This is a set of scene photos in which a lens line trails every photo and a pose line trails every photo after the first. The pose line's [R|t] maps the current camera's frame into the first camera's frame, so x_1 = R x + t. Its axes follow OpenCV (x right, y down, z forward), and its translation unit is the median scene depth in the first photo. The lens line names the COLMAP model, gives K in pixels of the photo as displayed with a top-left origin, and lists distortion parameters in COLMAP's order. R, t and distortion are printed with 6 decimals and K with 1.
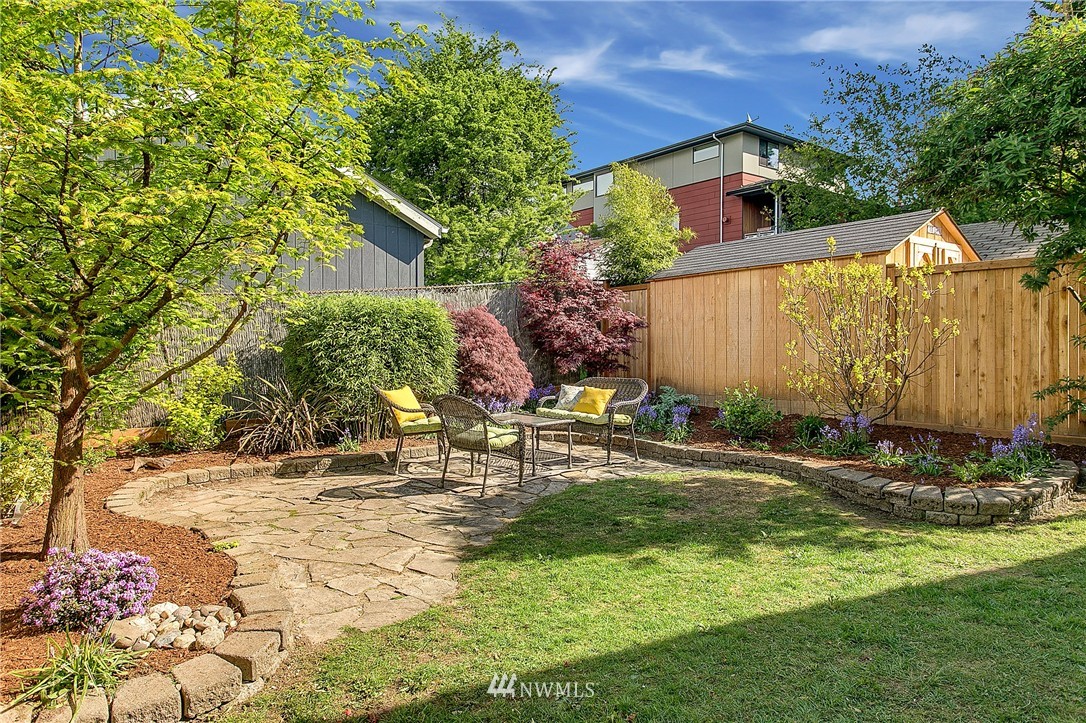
lens RADIAL K [[691.5, 0, 543.0], [0, 691.5, 361.5], [0, 0, 1]] dist [-0.001413, -0.000411]
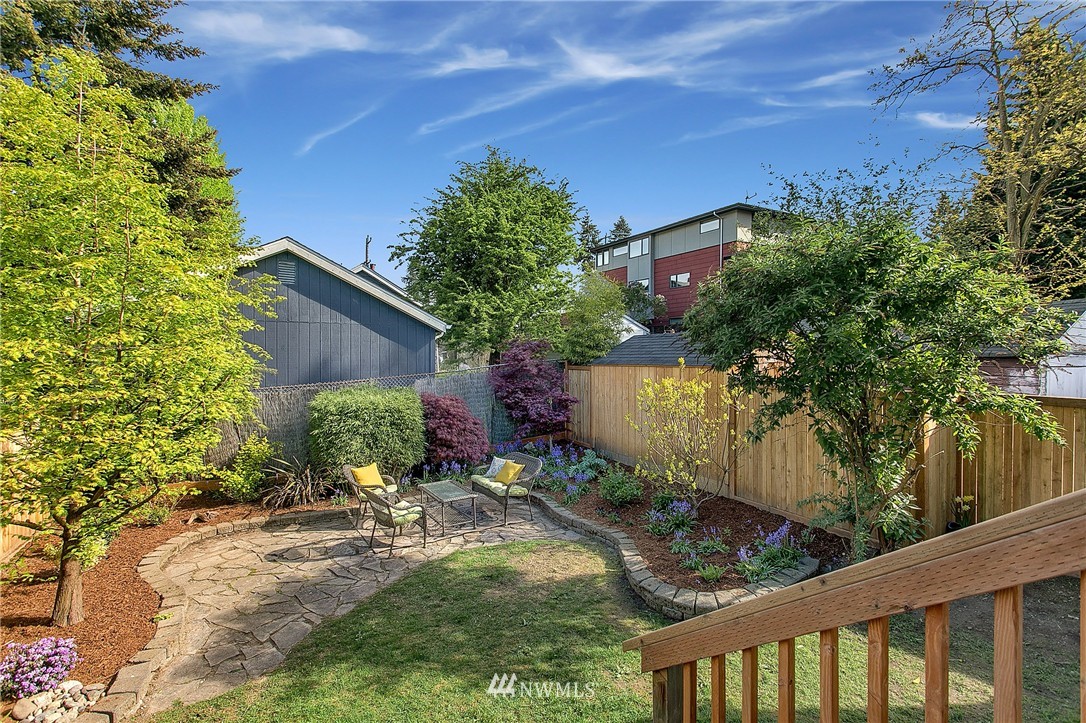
lens RADIAL K [[516.5, 0, 546.1], [0, 516.5, 360.6], [0, 0, 1]] dist [0.002719, 0.000643]
pose [[0.988598, 0.003460, -0.150541, 0.303209], [-0.004118, 0.999983, -0.004058, -0.165442], [0.150524, 0.004631, 0.988595, -0.022363]]
